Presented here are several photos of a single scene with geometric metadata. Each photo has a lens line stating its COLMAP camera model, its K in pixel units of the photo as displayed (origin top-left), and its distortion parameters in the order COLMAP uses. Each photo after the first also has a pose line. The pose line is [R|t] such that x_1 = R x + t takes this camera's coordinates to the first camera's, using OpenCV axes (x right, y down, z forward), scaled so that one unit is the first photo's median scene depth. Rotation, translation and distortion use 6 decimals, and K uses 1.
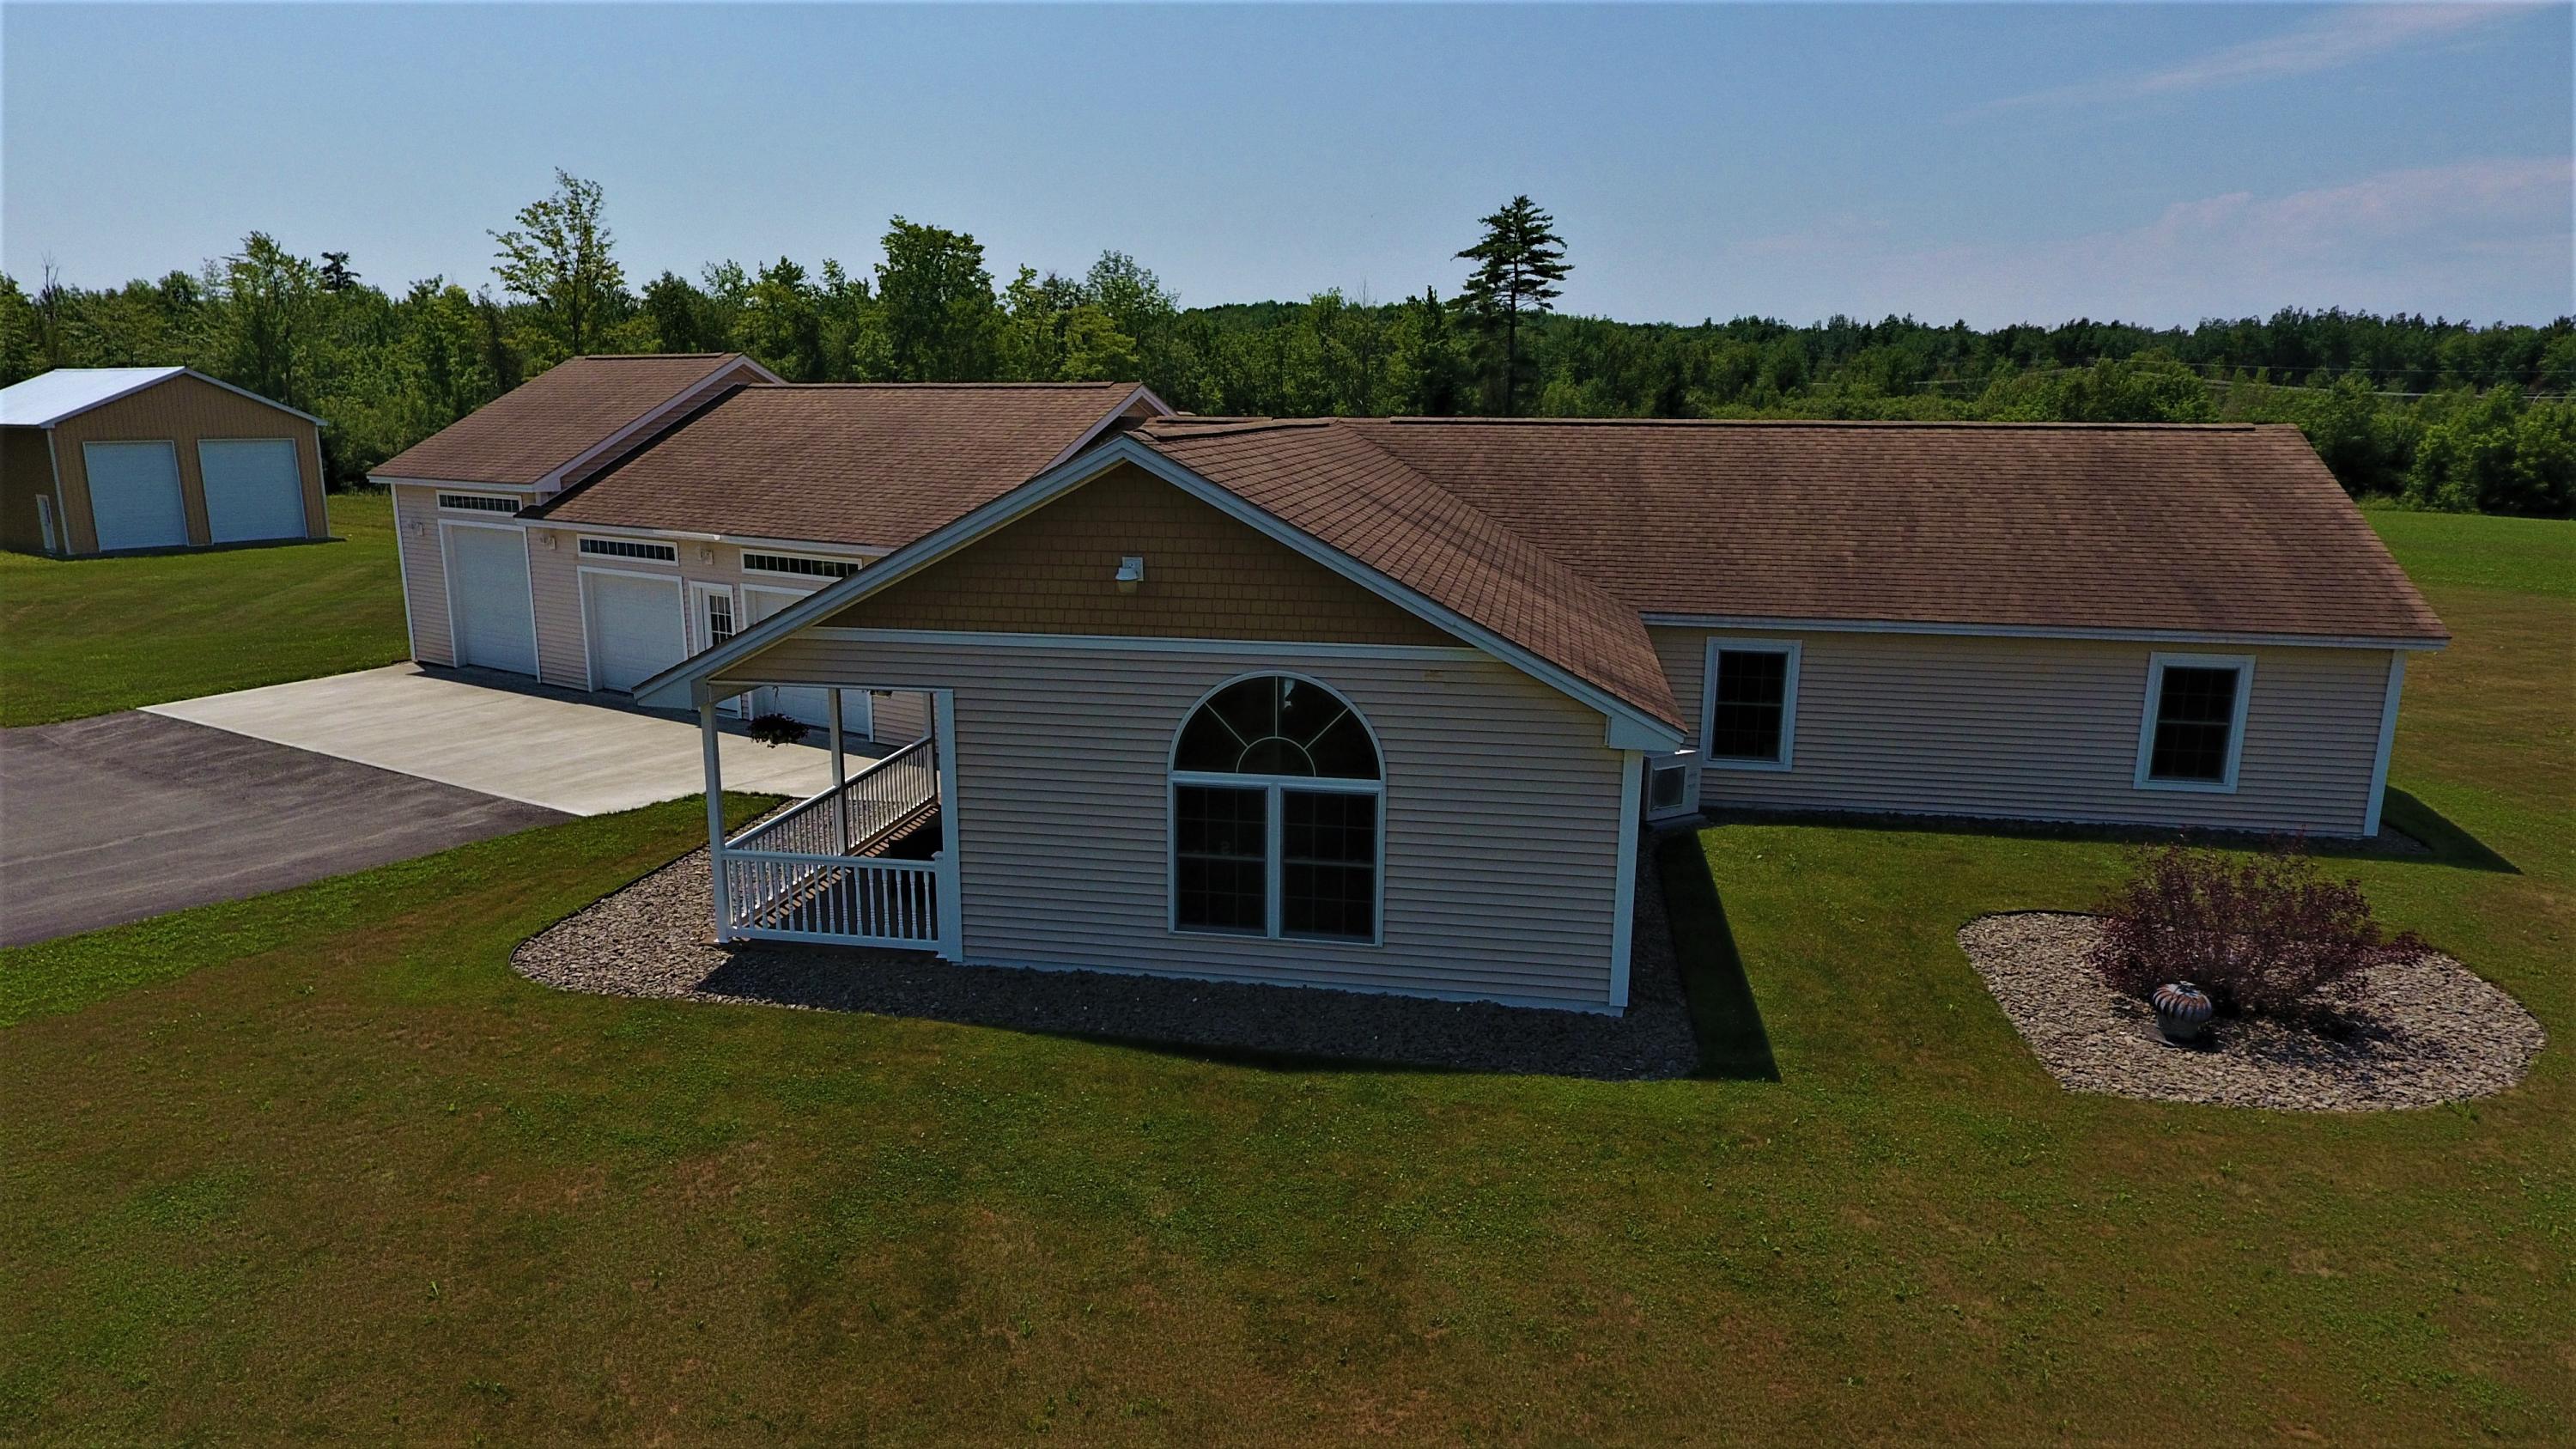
lens RADIAL K [[1509.4, 0, 1262.7], [0, 1509.4, 729.8], [0, 0, 1]] dist [0.000144, -0.002759]
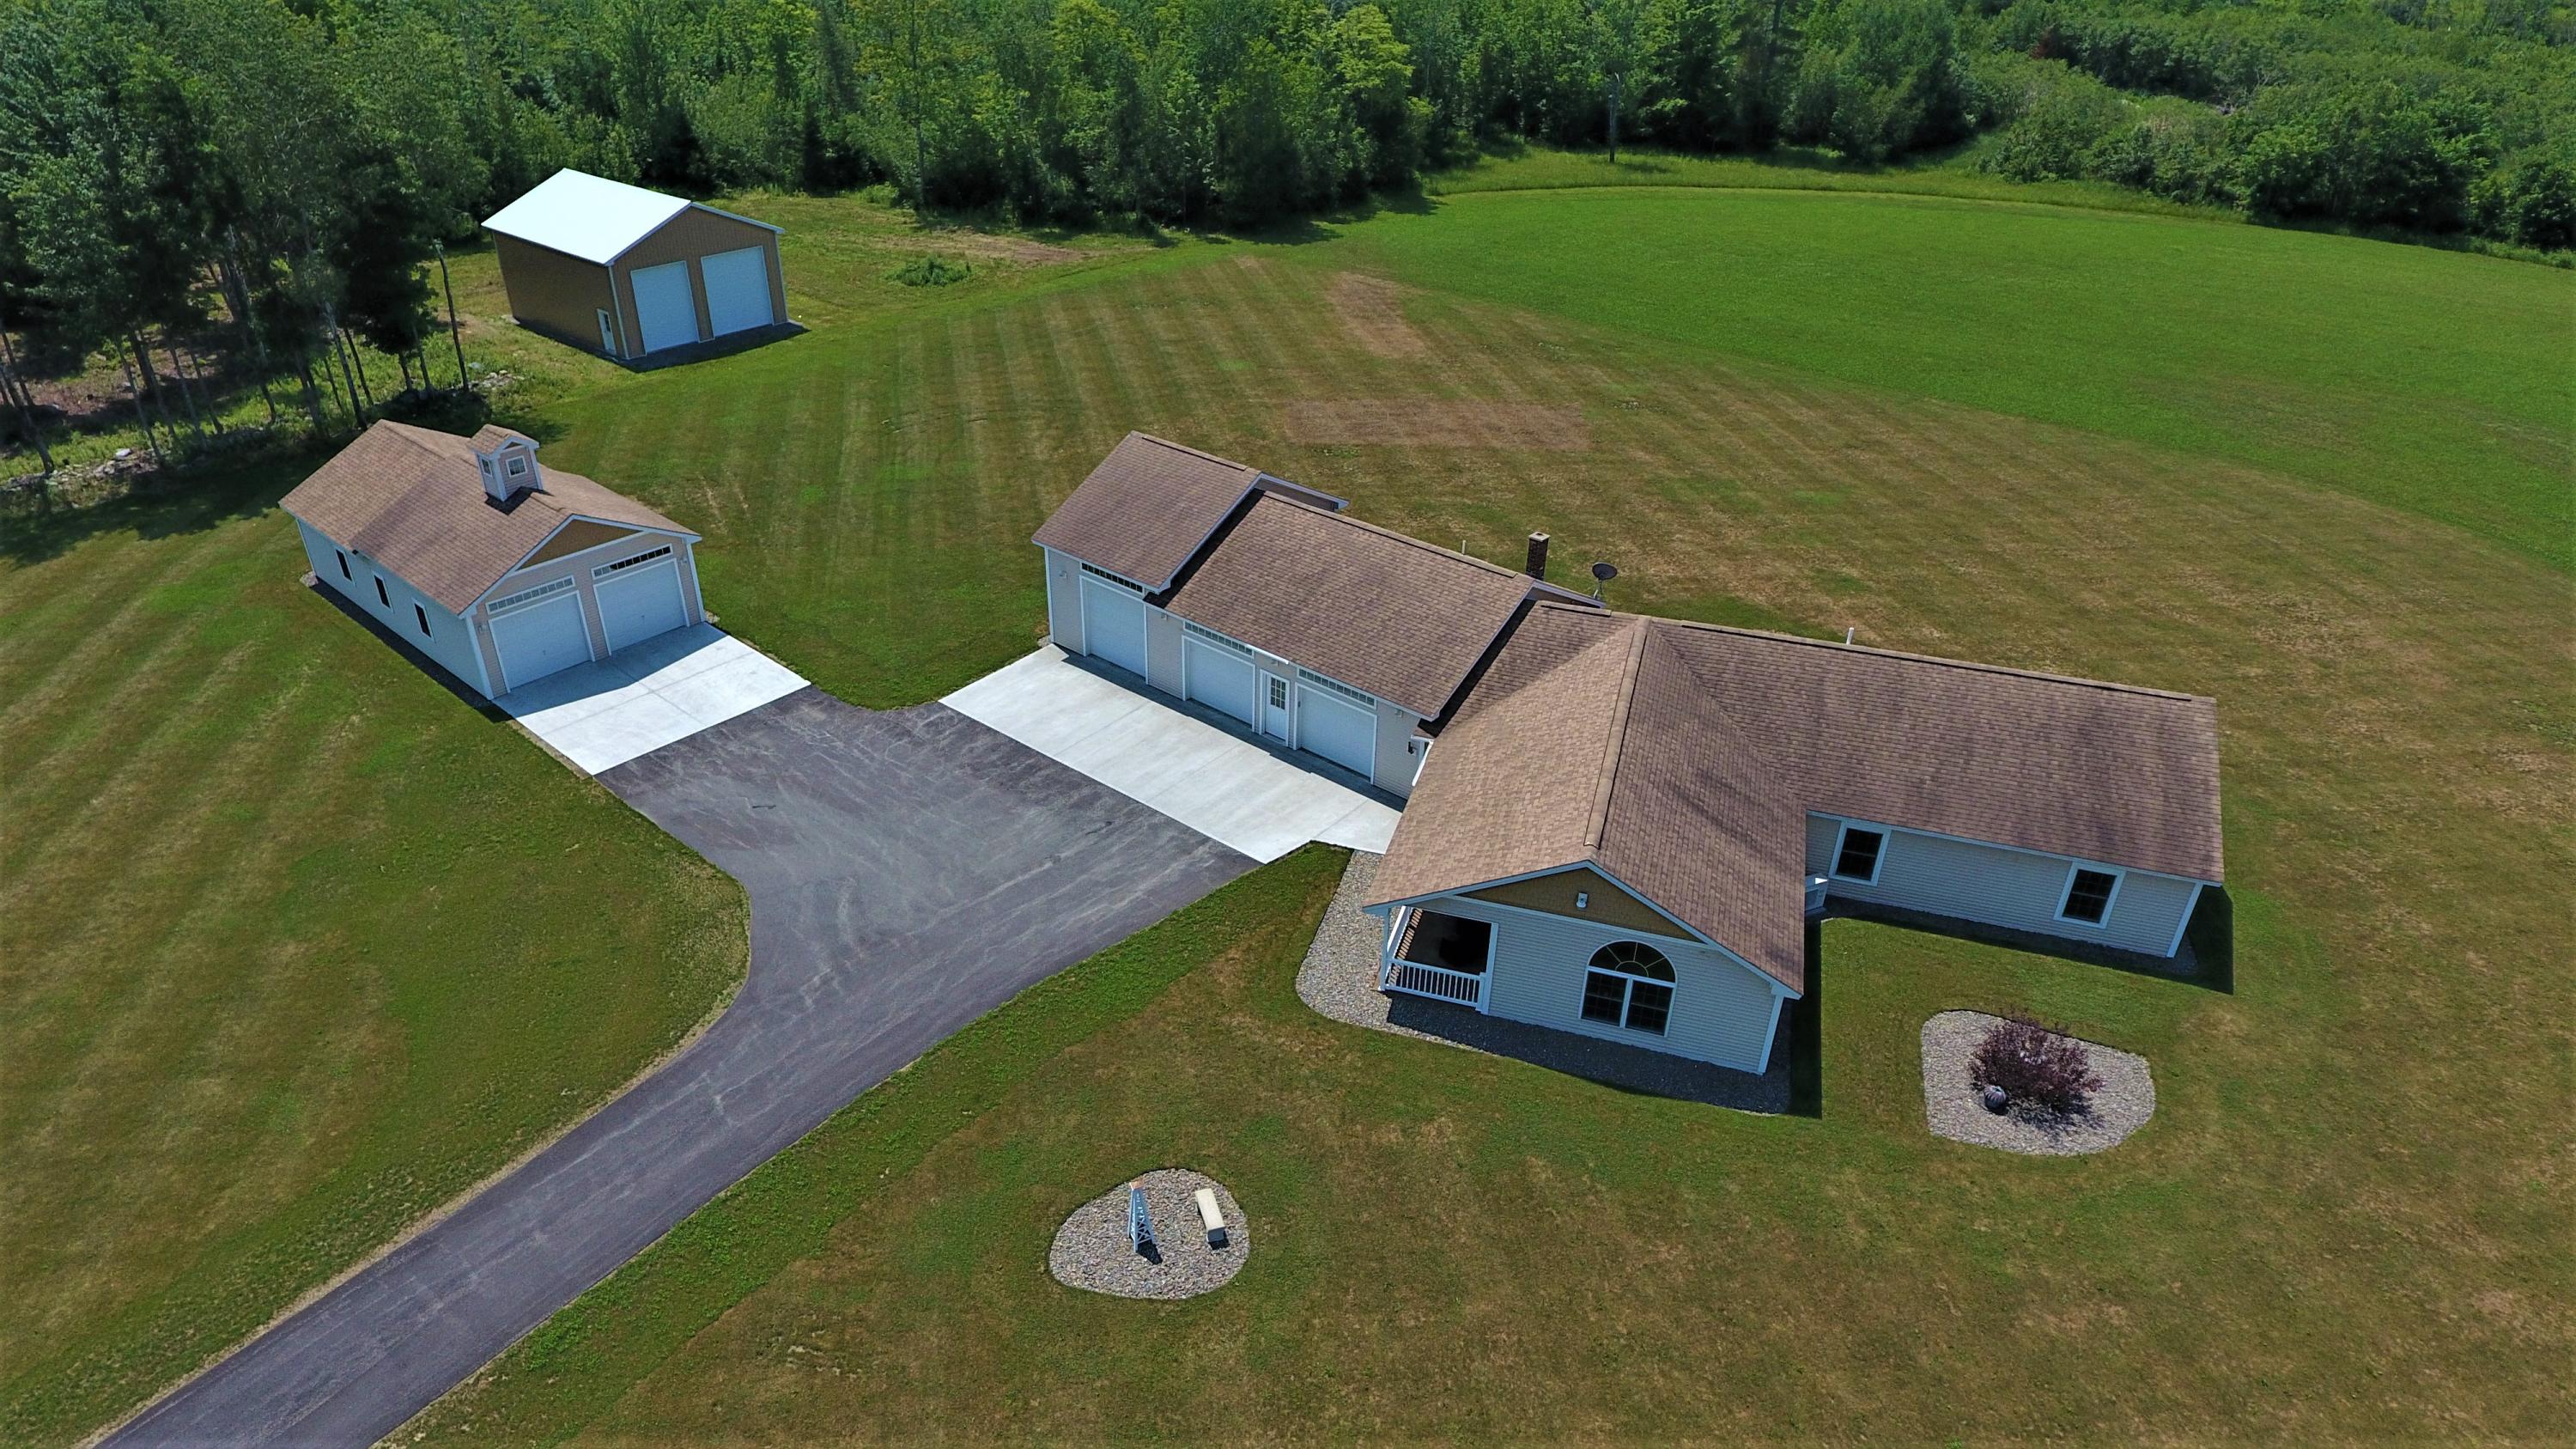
lens RADIAL K [[1509.4, 0, 1262.7], [0, 1509.4, 729.8], [0, 0, 1]] dist [0.000144, -0.002759]
pose [[0.992122, 0.070938, -0.103260, -0.192544], [-0.035224, 0.948945, 0.313470, -0.582691], [0.120225, -0.307363, 0.943967, -0.676310]]
